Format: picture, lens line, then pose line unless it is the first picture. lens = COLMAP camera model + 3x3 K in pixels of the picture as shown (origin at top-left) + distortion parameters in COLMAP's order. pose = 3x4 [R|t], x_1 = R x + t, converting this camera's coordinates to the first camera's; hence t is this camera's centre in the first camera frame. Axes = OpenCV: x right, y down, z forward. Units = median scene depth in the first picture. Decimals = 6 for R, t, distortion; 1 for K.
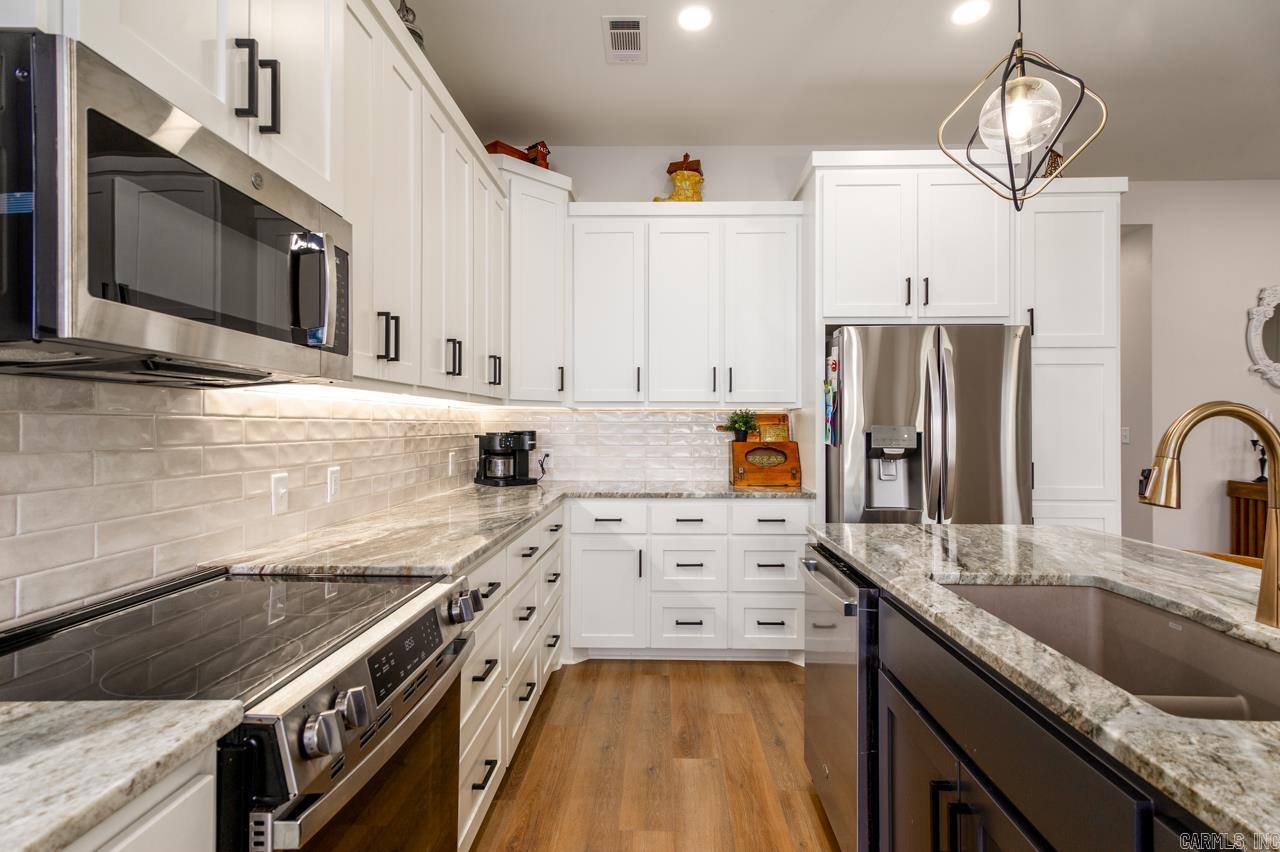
lens RADIAL K [[619.2, 0, 647.0], [0, 619.2, 420.3], [0, 0, 1]] dist [0.017235, 0.001387]
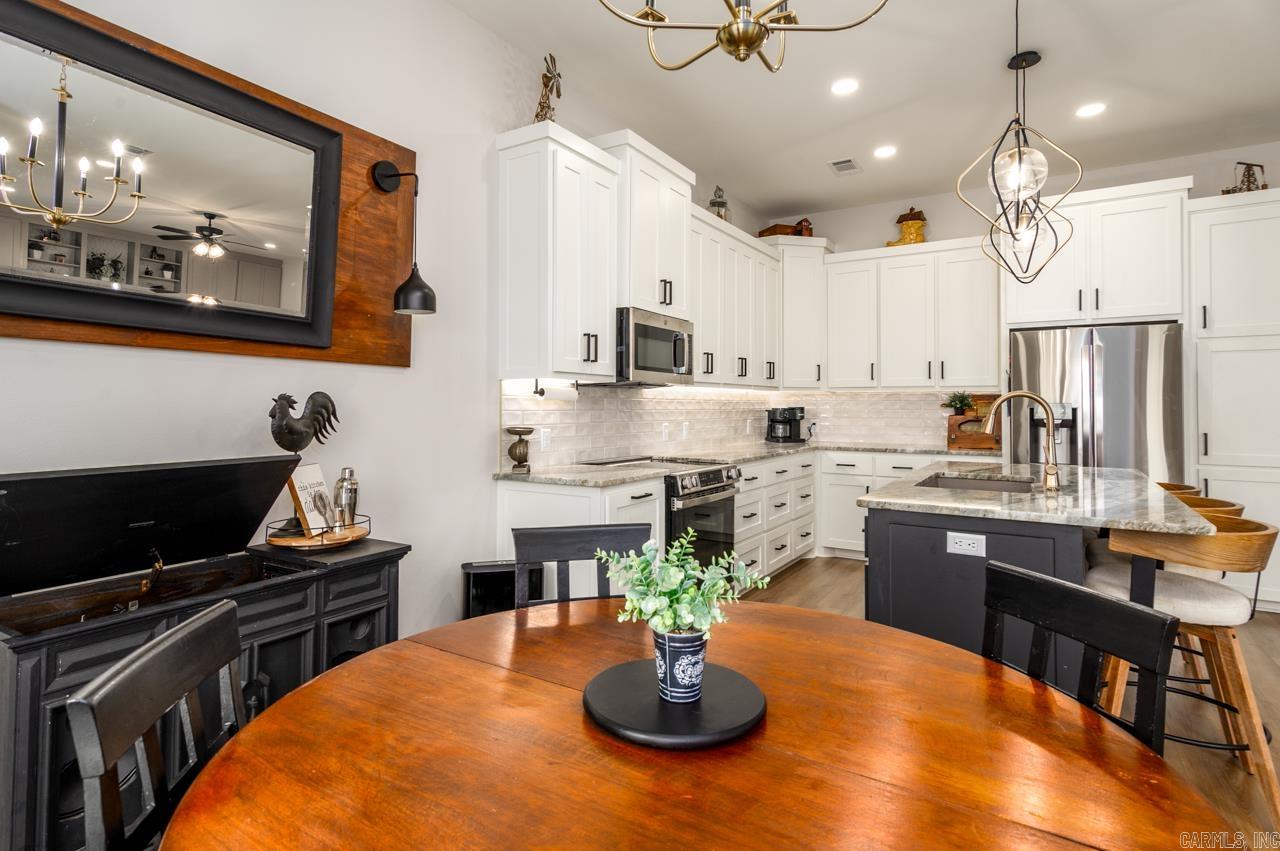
lens RADIAL K [[662.6, 0, 634.4], [0, 662.6, 395.5], [0, 0, 1]] dist [0.015612, 0.000365]
pose [[0.860624, -0.007591, -0.509185, 0.324558], [0.003880, 0.999958, -0.008349, 0.000910], [0.509227, 0.005209, 0.860617, -0.677966]]
